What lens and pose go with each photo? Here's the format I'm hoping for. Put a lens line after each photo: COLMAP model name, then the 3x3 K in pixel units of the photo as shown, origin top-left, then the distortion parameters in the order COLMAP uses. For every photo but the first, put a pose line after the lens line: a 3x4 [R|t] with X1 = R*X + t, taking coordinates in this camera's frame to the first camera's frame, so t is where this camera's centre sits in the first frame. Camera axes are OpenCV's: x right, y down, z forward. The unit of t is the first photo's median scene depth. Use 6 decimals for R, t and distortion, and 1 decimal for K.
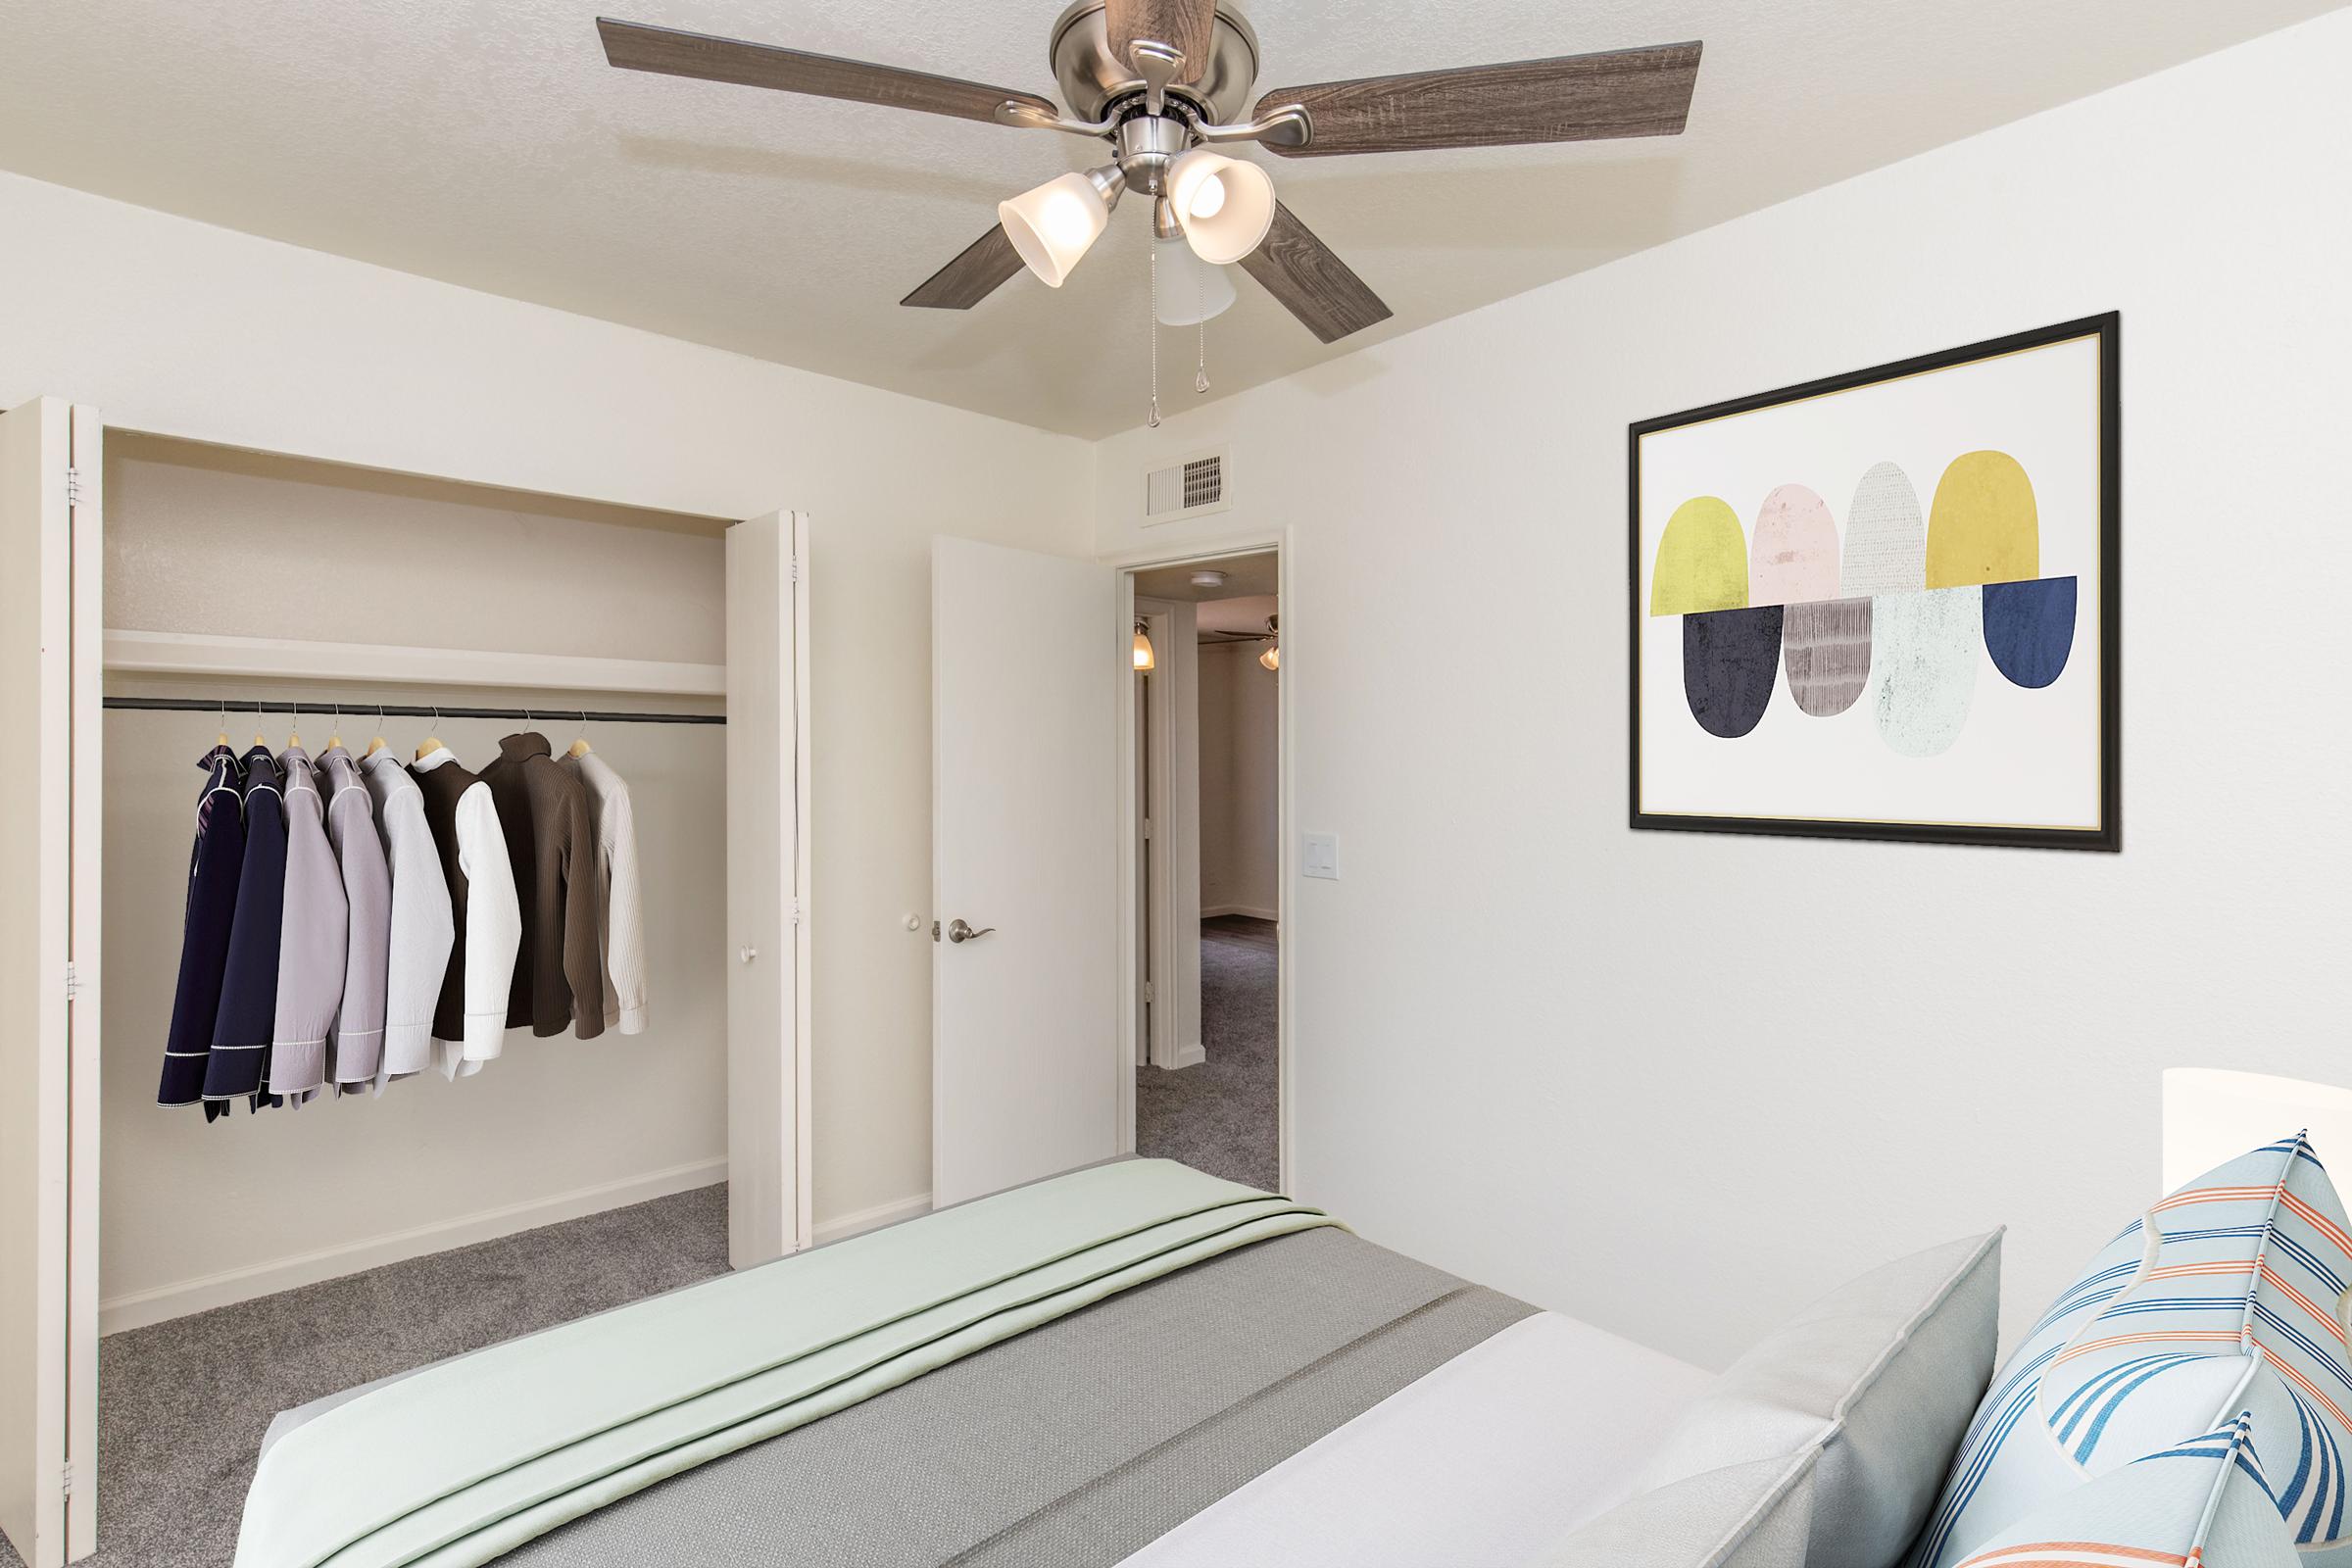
lens RADIAL K [[1094.2, 0, 1175.2], [0, 1094.2, 738.2], [0, 0, 1]] dist [-0.002024, -0.000012]
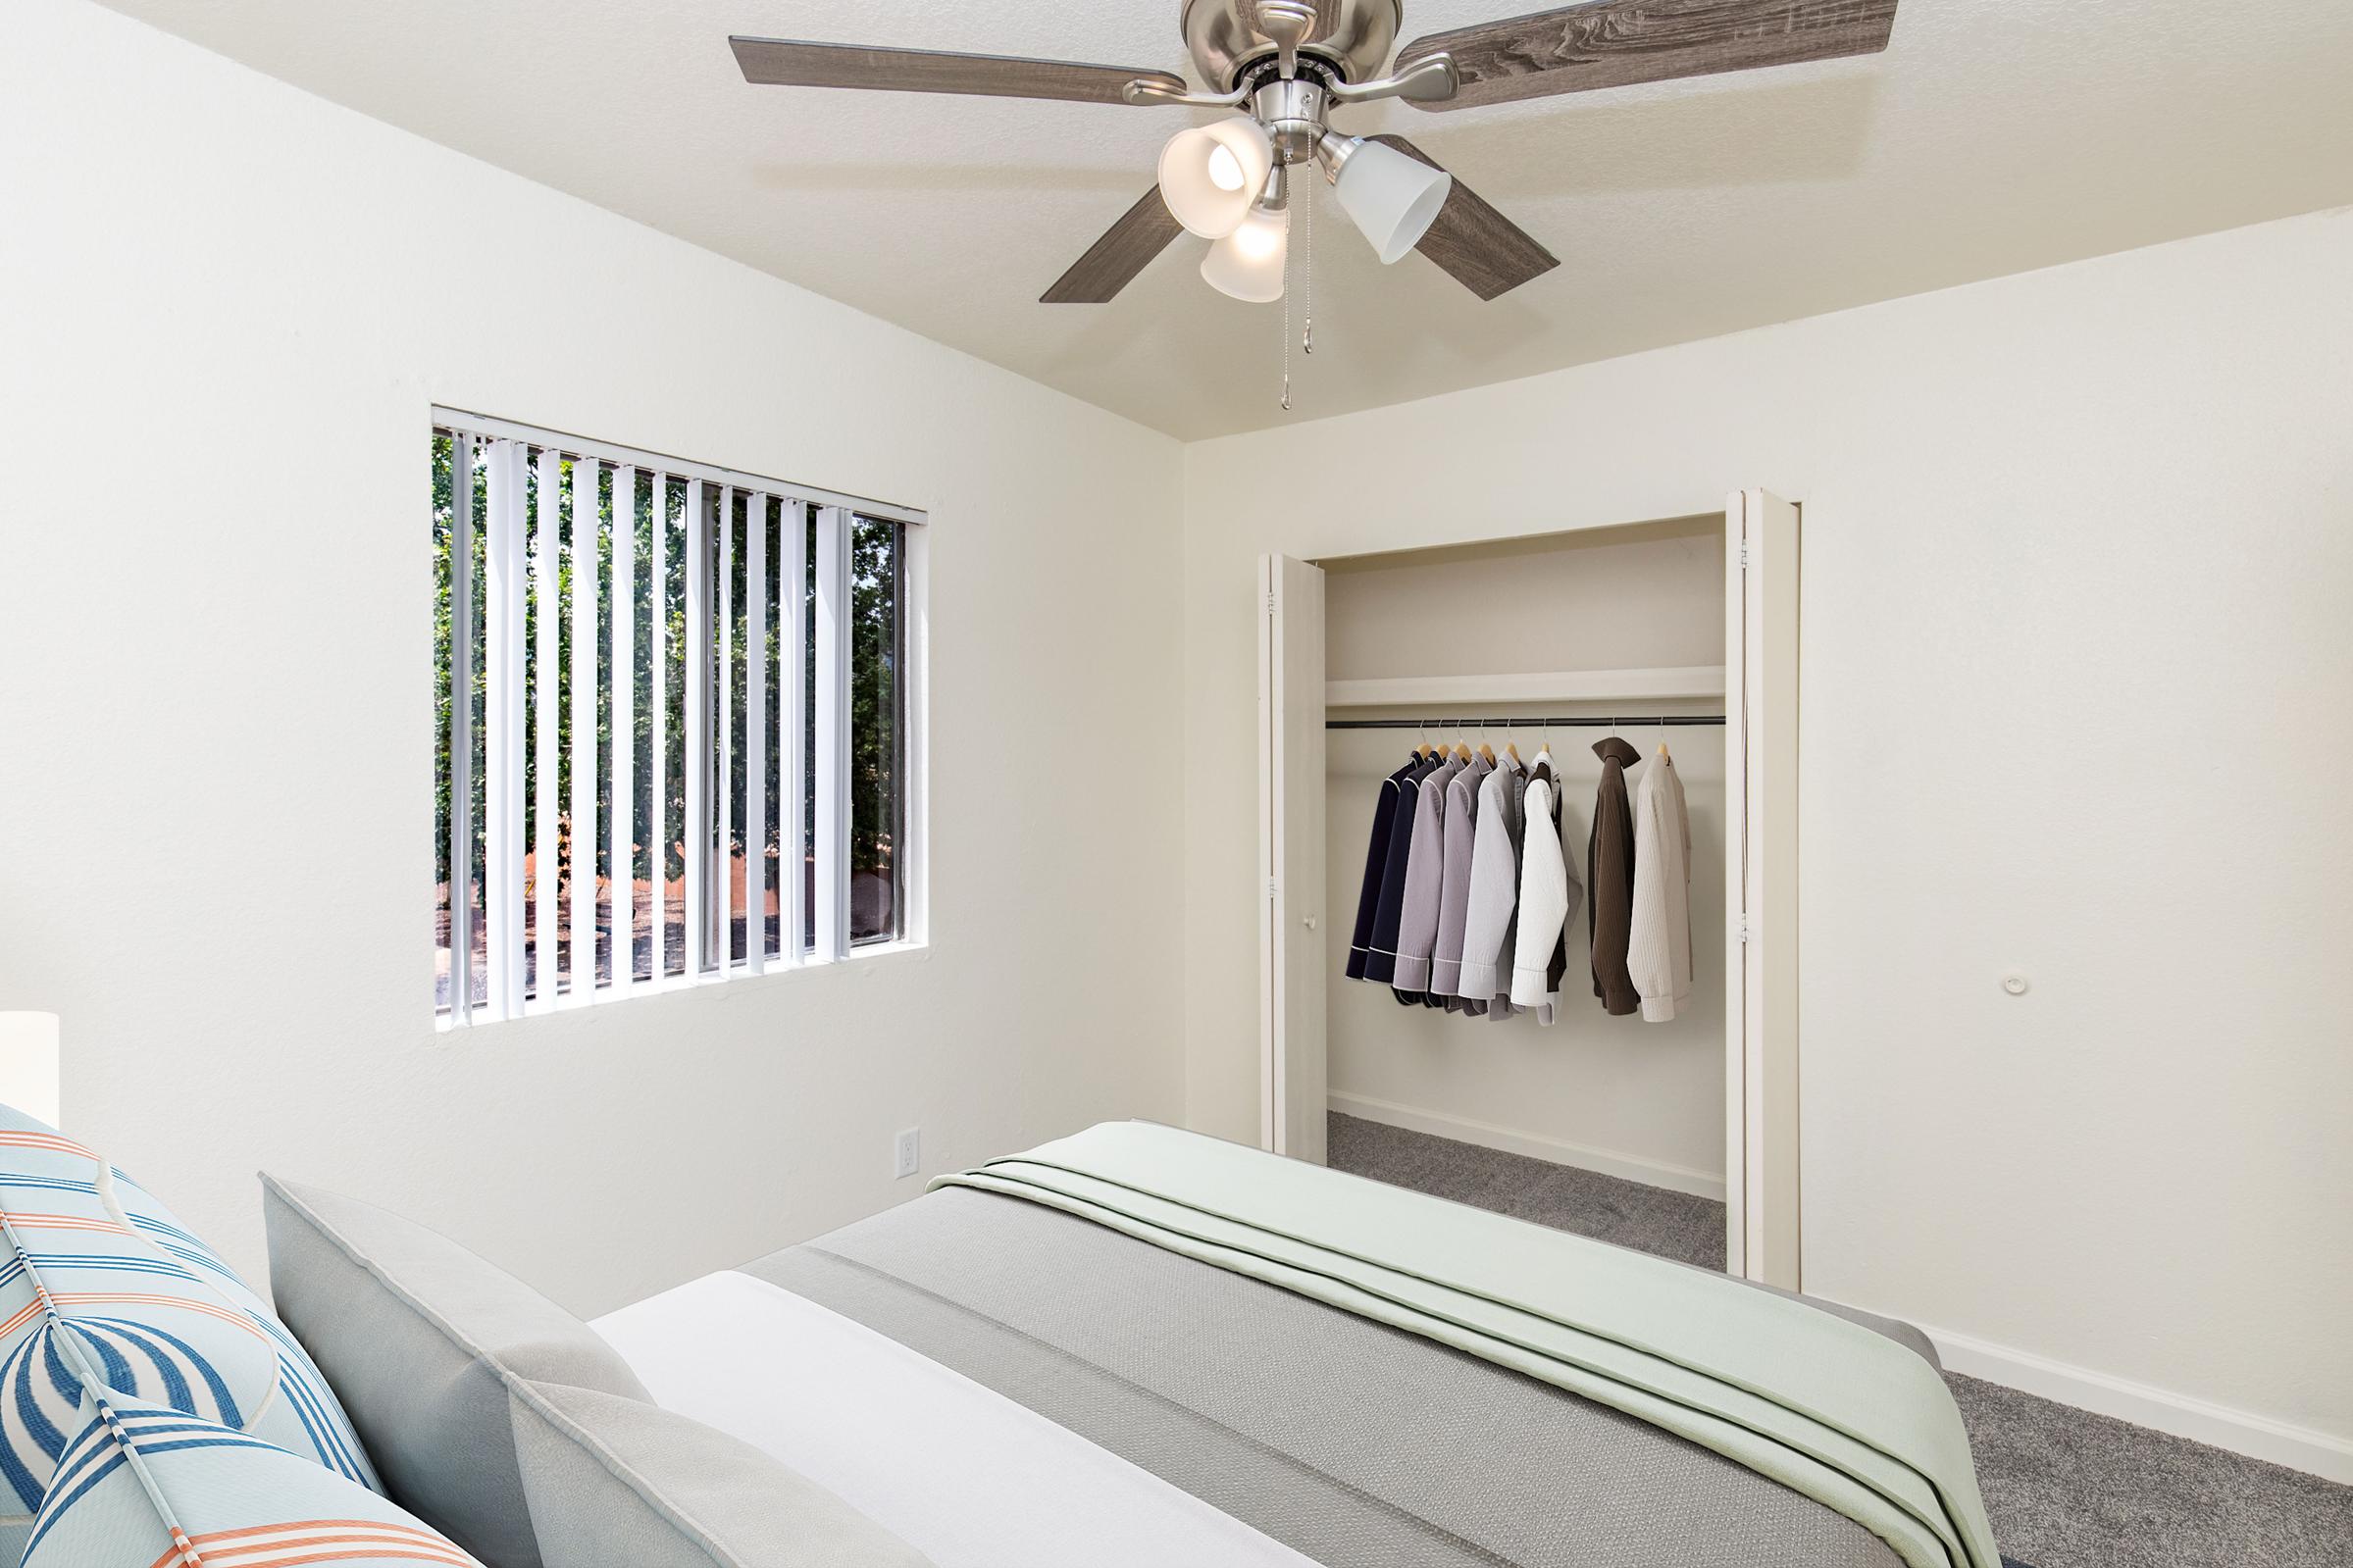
lens RADIAL K [[1066.6, 0, 1171.2], [0, 1066.6, 753.6], [0, 0, 1]] dist [0.003852, 0.000249]
pose [[0.202694, -0.005407, -0.979227, 0.534280], [0.008873, 0.999954, -0.003685, 0.014371], [0.979202, -0.007942, 0.202732, 0.427285]]
